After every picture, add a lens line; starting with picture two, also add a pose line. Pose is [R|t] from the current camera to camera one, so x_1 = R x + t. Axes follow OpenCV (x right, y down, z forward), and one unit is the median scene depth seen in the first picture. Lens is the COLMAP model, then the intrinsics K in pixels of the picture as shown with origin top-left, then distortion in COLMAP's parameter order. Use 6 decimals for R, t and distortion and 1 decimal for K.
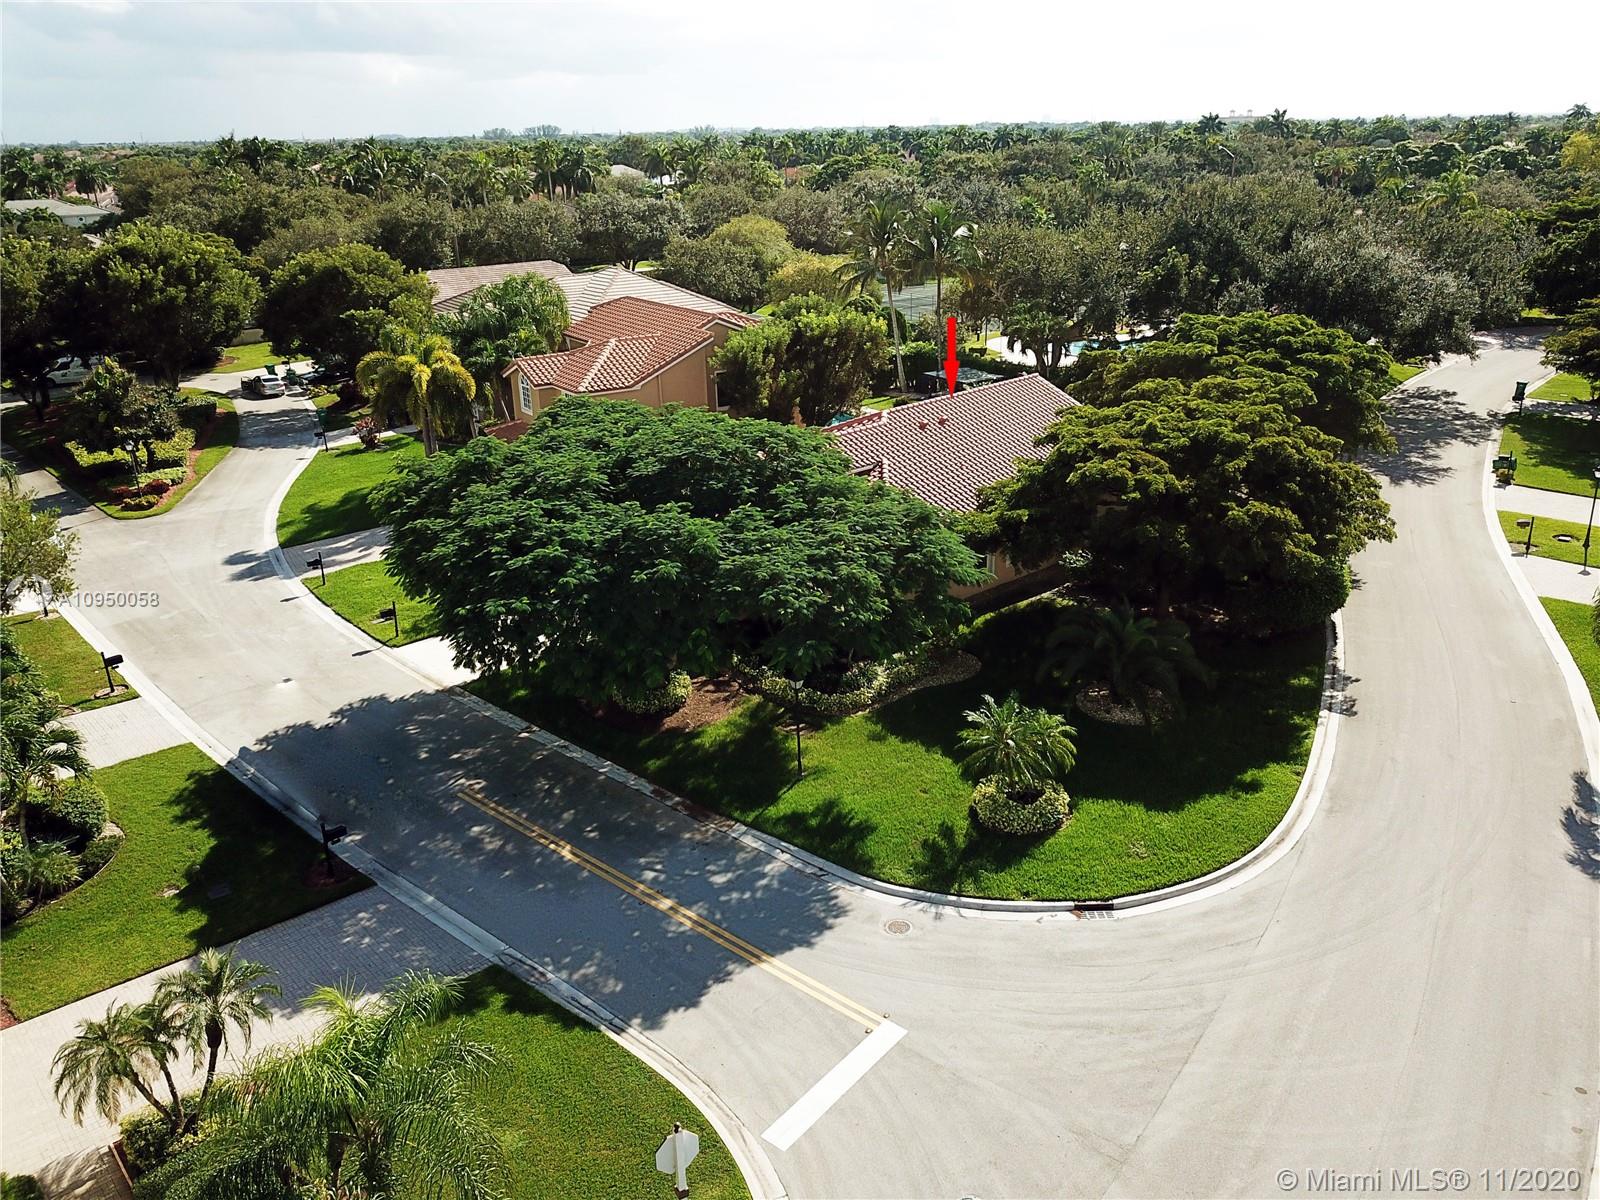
lens RADIAL K [[1236.2, 0, 822.9], [0, 1236.2, 599.2], [0, 0, 1]] dist [0.007940, -0.000784]
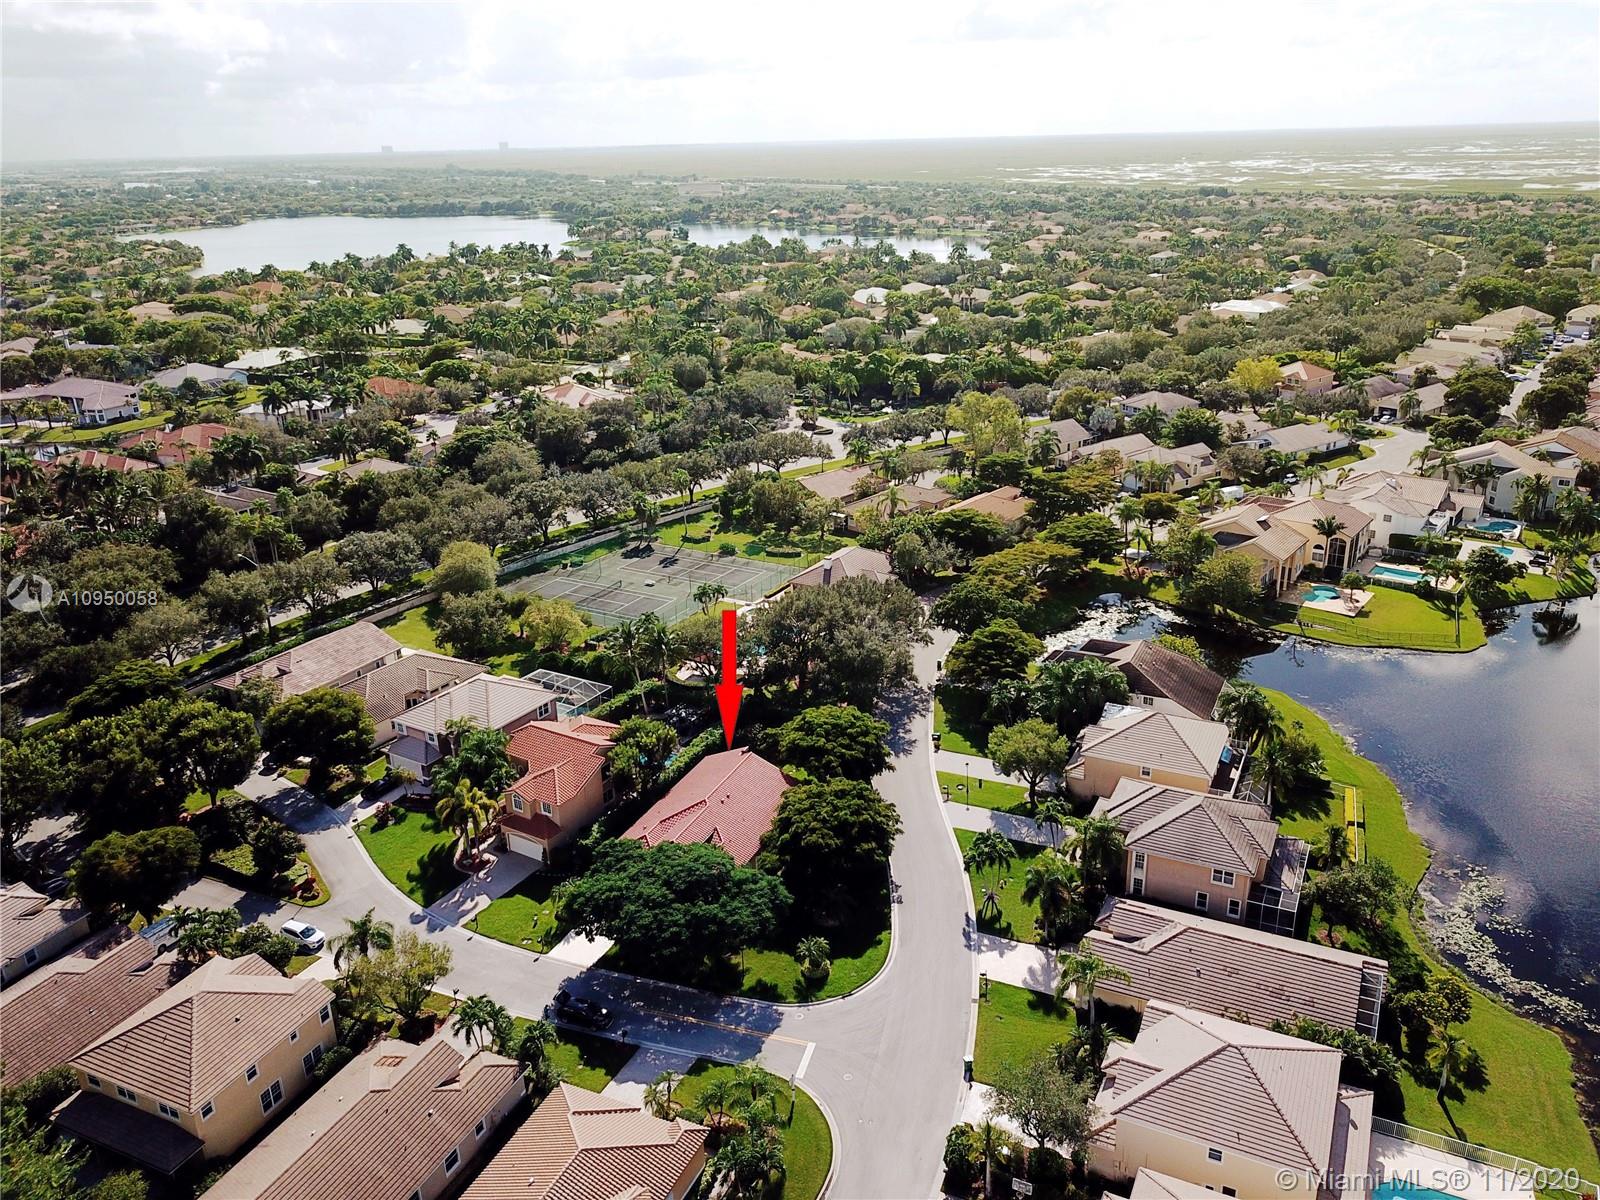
lens RADIAL K [[1236.2, 0, 822.9], [0, 1236.2, 599.2], [0, 0, 1]] dist [0.007940, -0.000784]
pose [[0.917153, -0.143529, 0.371793, -0.793749], [0.145381, 0.989104, 0.023209, -0.765291], [-0.371073, 0.032765, 0.928026, -1.824629]]
